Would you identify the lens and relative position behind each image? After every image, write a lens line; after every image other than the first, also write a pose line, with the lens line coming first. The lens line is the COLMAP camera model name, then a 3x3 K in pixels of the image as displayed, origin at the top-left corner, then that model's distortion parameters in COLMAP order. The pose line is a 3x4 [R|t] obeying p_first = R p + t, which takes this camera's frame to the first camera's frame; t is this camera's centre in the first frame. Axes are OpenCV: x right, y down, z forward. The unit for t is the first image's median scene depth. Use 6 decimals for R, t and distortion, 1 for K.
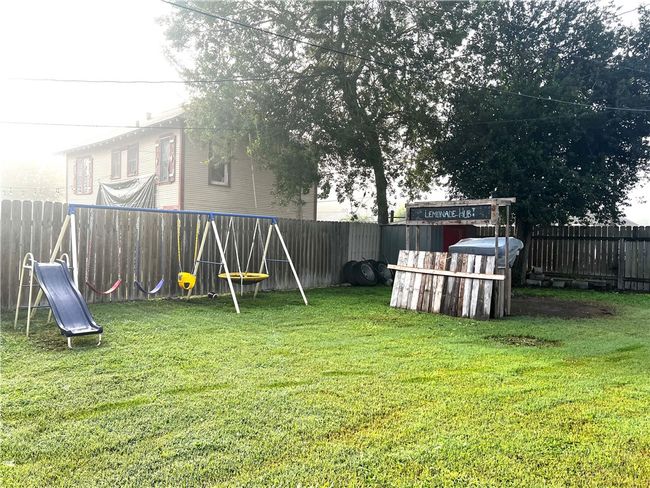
lens RADIAL K [[491.6, 0, 327.6], [0, 491.6, 247.1], [0, 0, 1]] dist [0.065070, -0.073869]
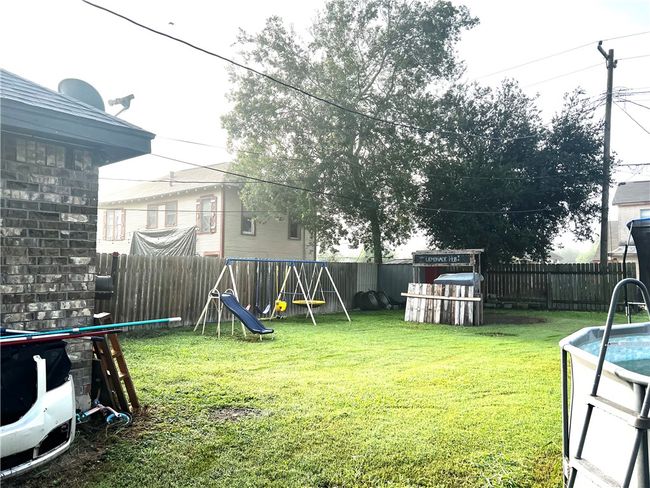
lens RADIAL K [[491.6, 0, 326.5], [0, 491.6, 247.0], [0, 0, 1]] dist [0.065070, -0.073869]
pose [[0.994088, -0.009509, 0.108160, -0.227133], [0.016878, 0.997582, -0.067421, -0.005690], [-0.107258, 0.068848, 0.991845, -0.401357]]
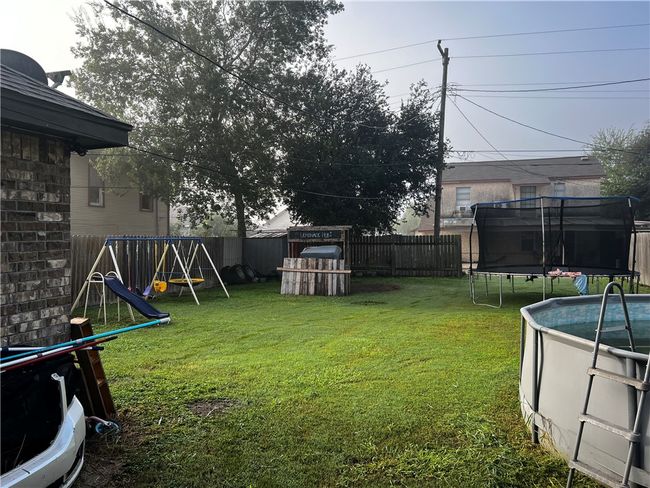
lens RADIAL K [[491.6, 0, 320.1], [0, 491.6, 242.9], [0, 0, 1]] dist [0.065070, -0.073869]
pose [[0.904423, -0.029431, 0.425621, -0.354508], [0.032368, 0.999476, 0.000331, -0.032704], [-0.425407, 0.013477, 0.904902, -0.395825]]
